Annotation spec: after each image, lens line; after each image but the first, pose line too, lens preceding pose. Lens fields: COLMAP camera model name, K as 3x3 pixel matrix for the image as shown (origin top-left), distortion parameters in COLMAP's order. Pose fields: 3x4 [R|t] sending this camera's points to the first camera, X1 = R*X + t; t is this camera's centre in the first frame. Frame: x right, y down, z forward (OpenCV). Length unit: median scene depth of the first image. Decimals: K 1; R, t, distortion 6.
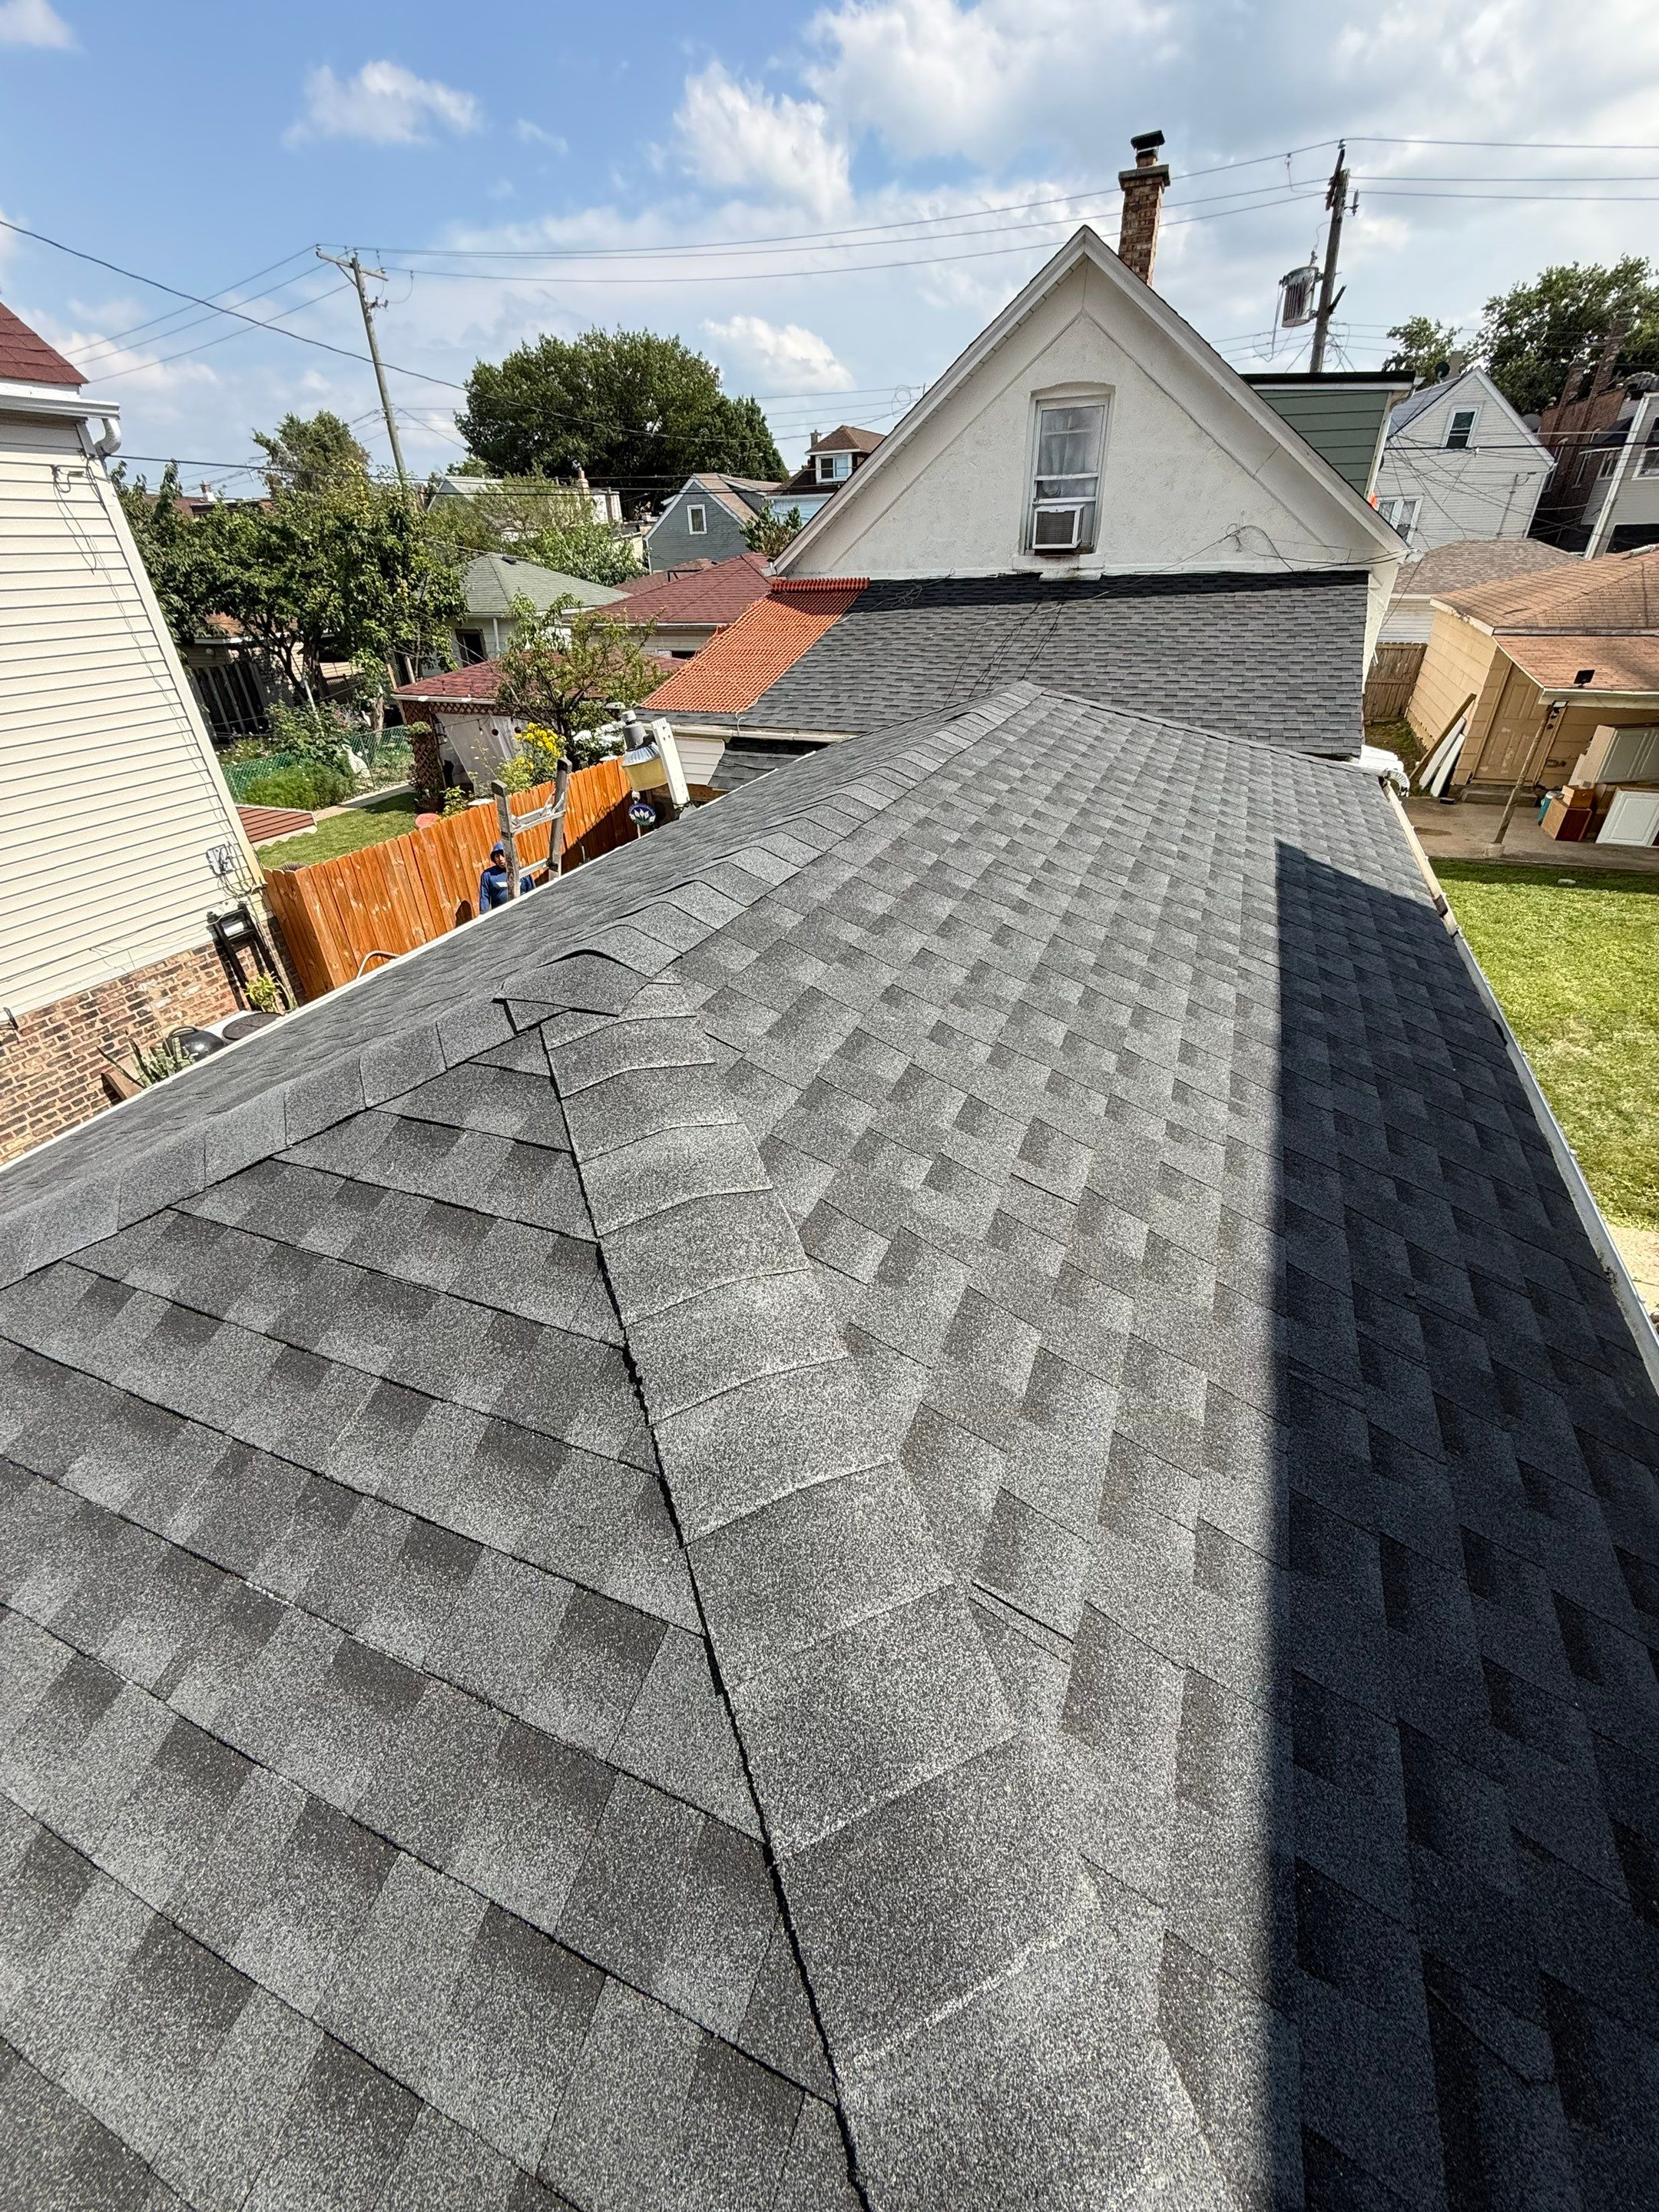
lens RADIAL K [[884.2, 0, 828.6], [0, 884.2, 1095.7], [0, 0, 1]] dist [-0.000490, 0.000066]
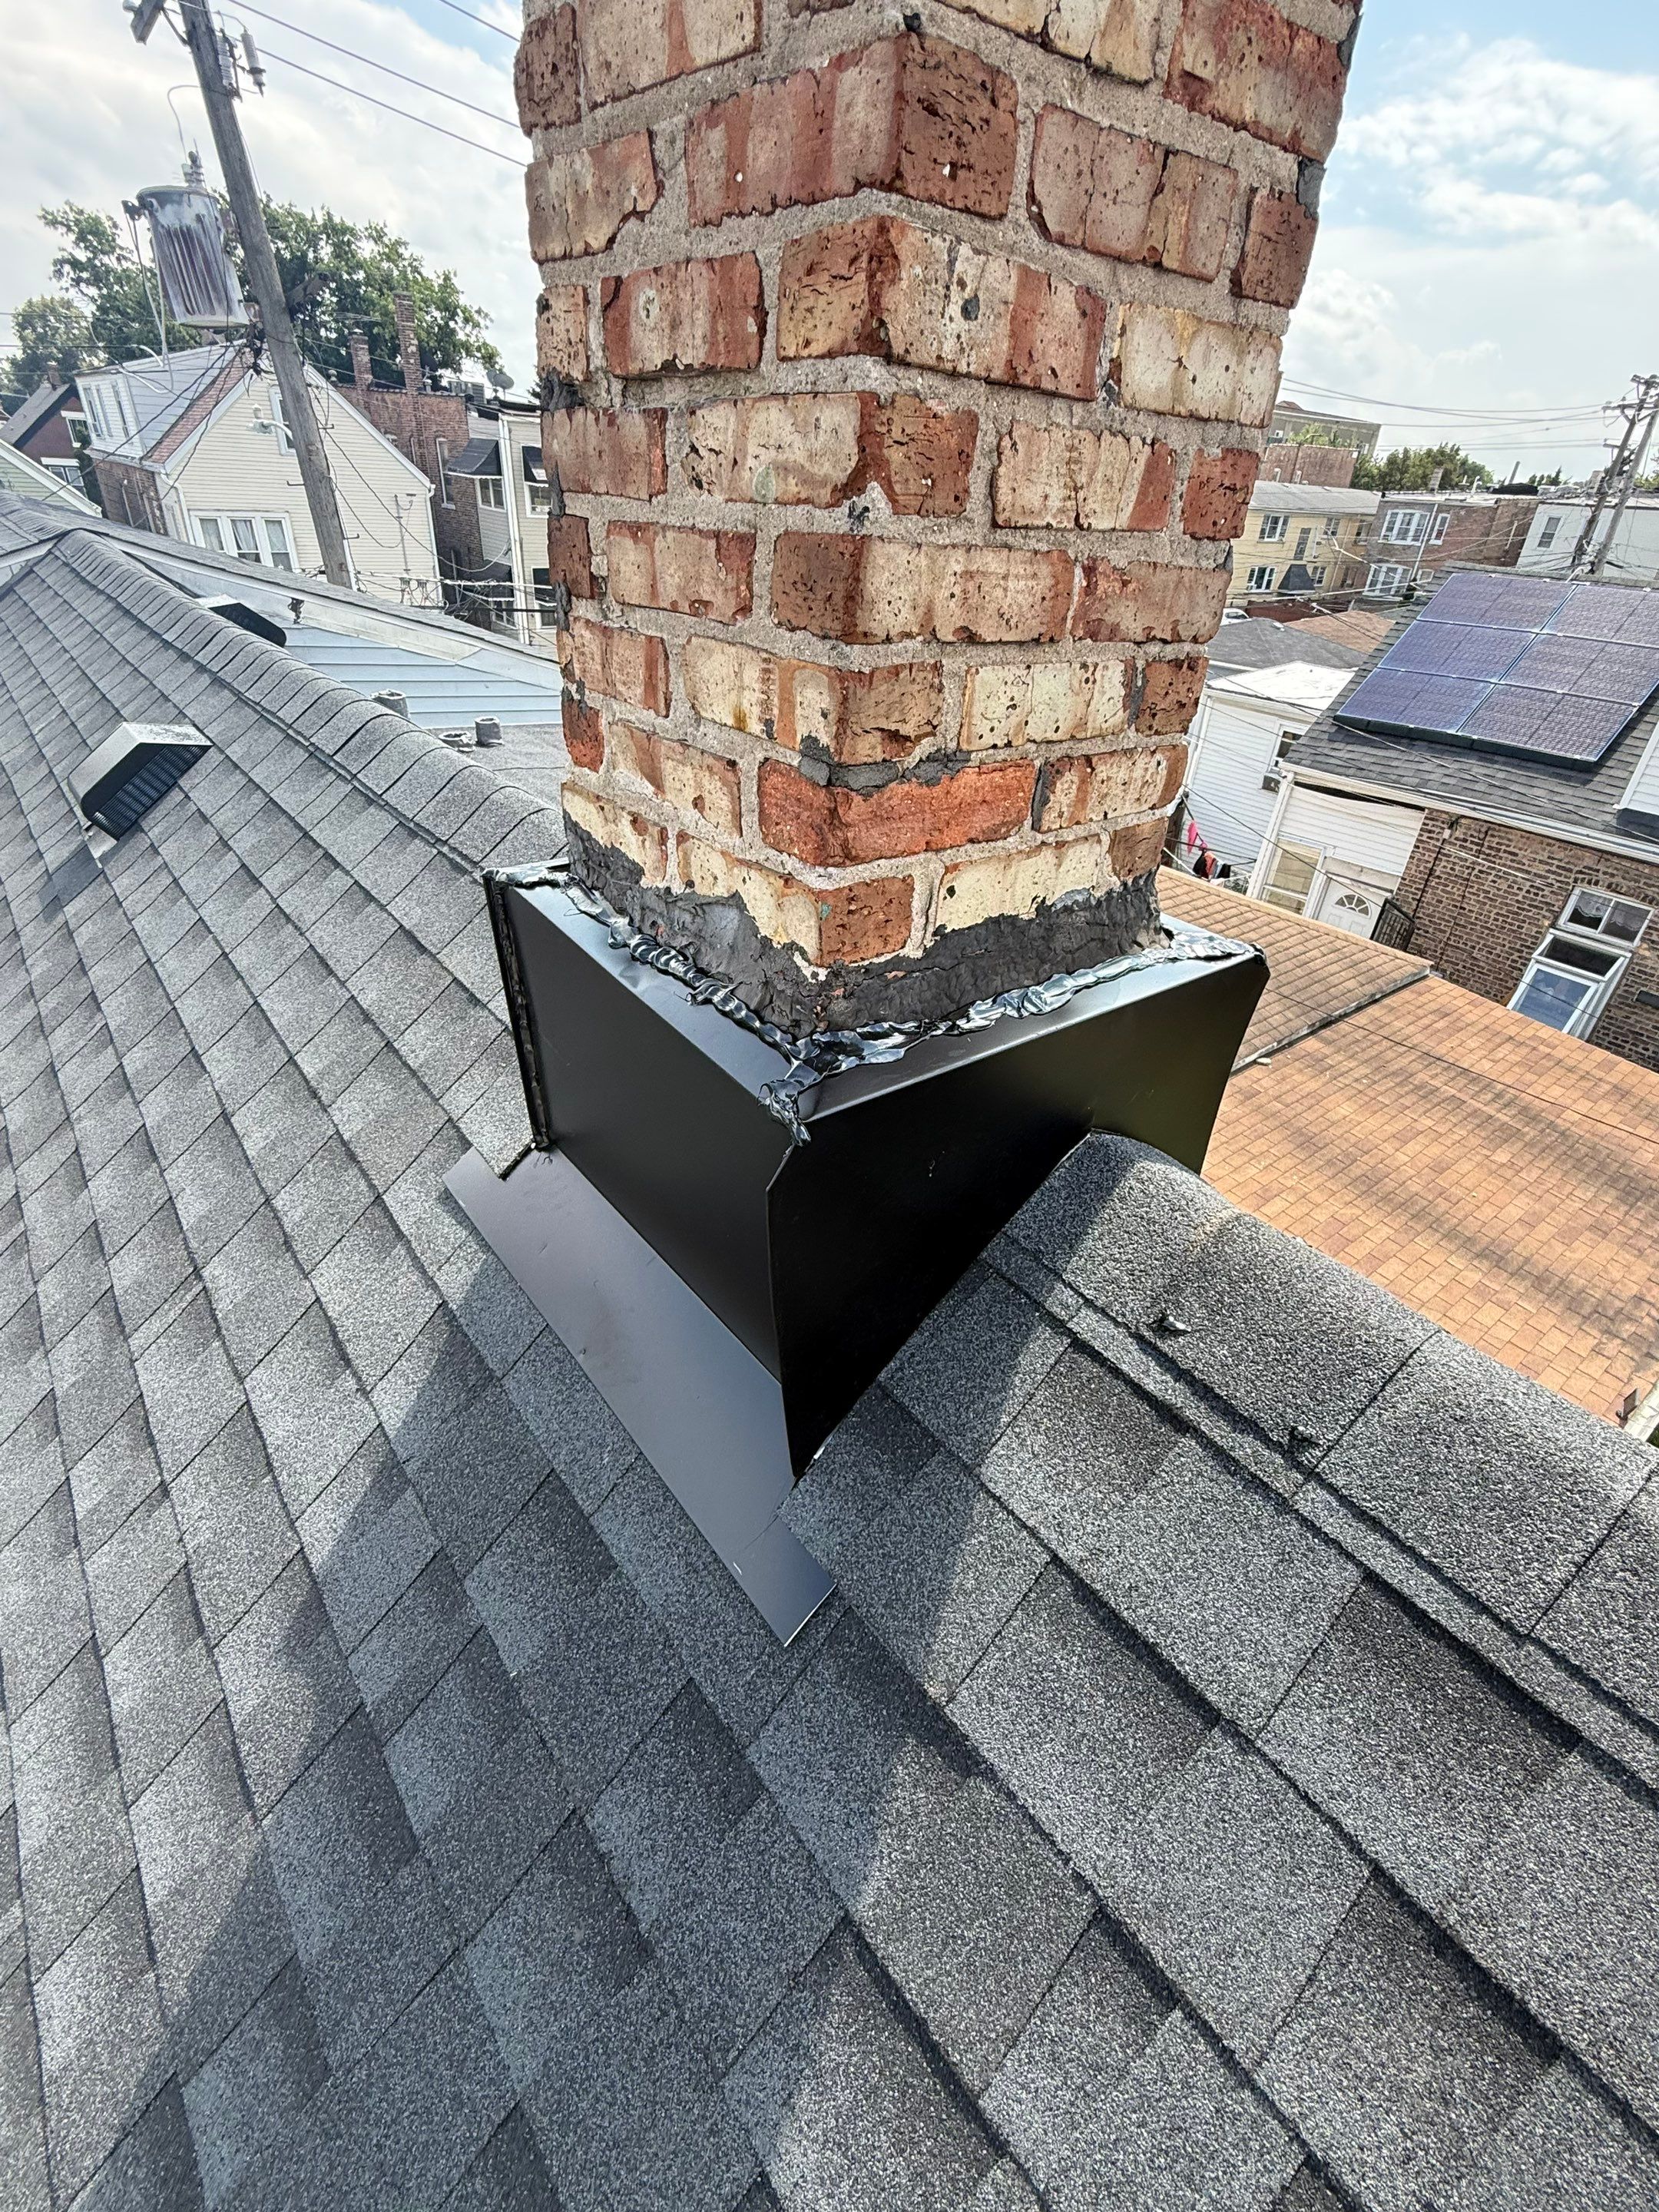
lens RADIAL K [[989.6, 0, 822.3], [0, 989.6, 1097.3], [0, 0, 1]] dist [0.000359, -0.000401]
pose [[0.479396, -0.422733, 0.769075, 0.197134], [0.401847, 0.884810, 0.235860, -0.676033], [-0.780191, 0.195980, 0.594048, 0.706767]]
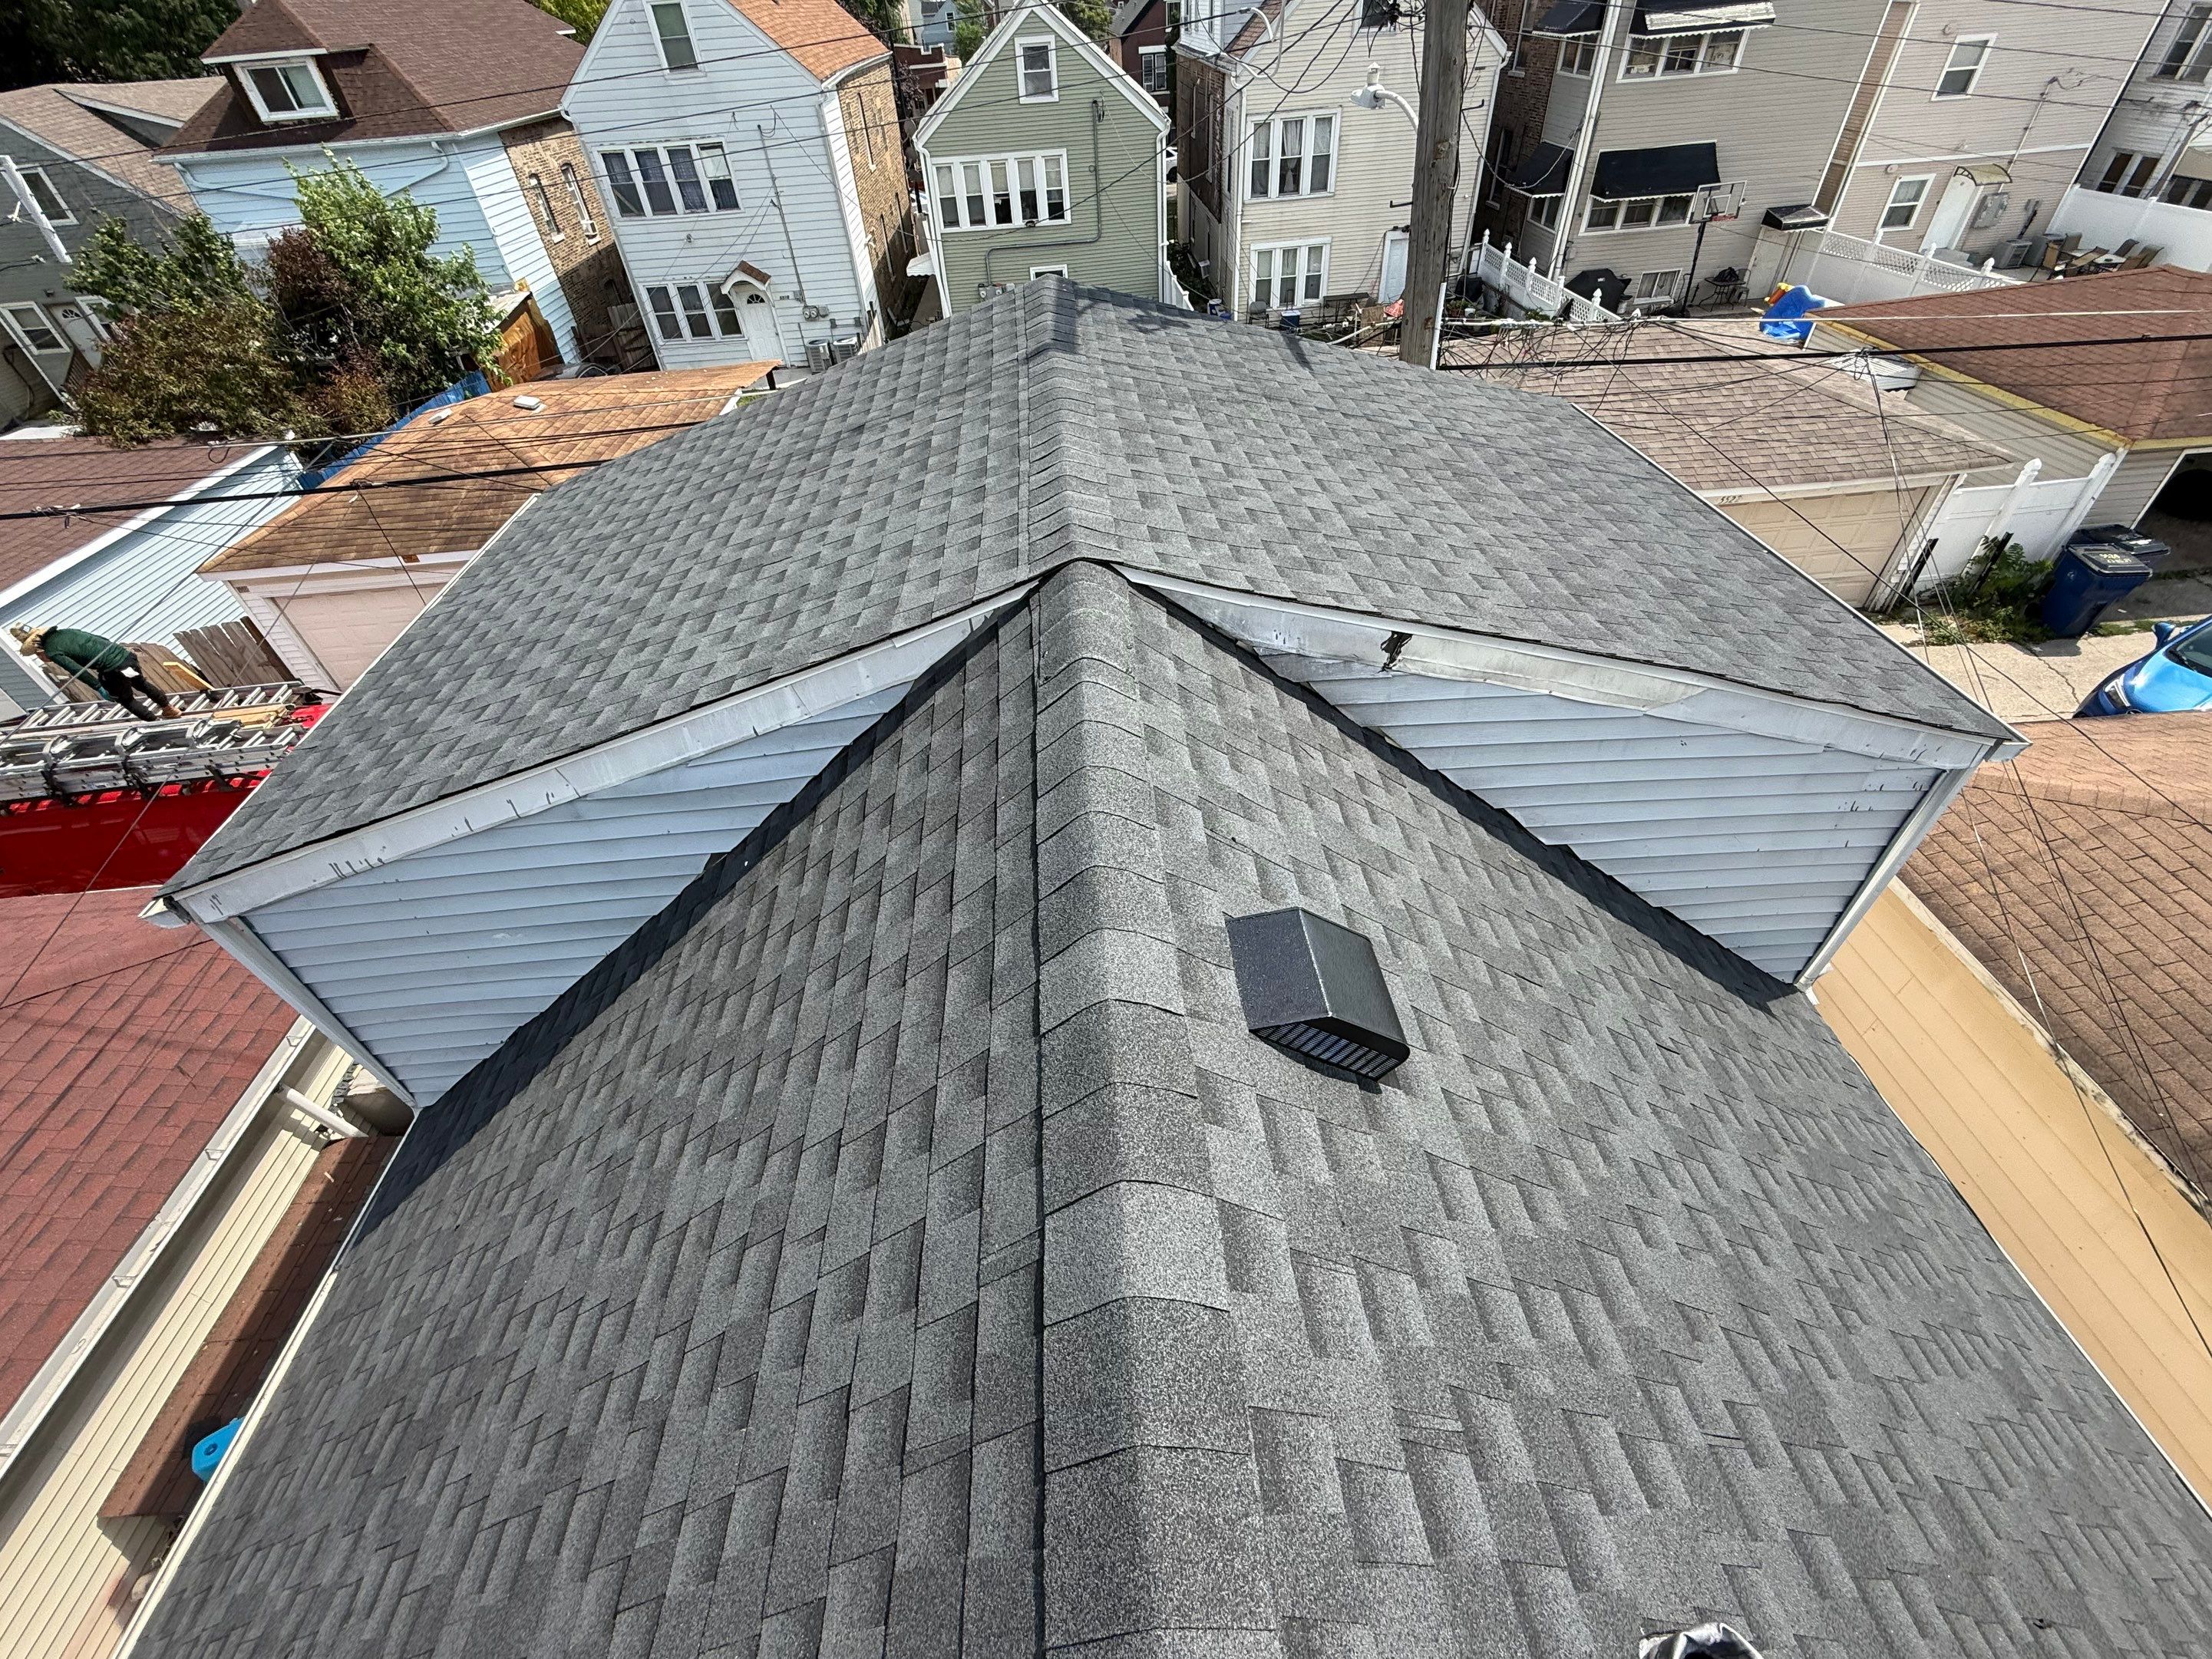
lens RADIAL K [[917.3, 0, 1108.7], [0, 917.3, 828.9], [0, 0, 1]] dist [0.000017, -0.000070]
pose [[0.897835, -0.316958, 0.305662, 0.355116], [0.262561, 0.942620, 0.206225, -0.858330], [-0.353488, -0.104902, 0.929539, 0.901440]]
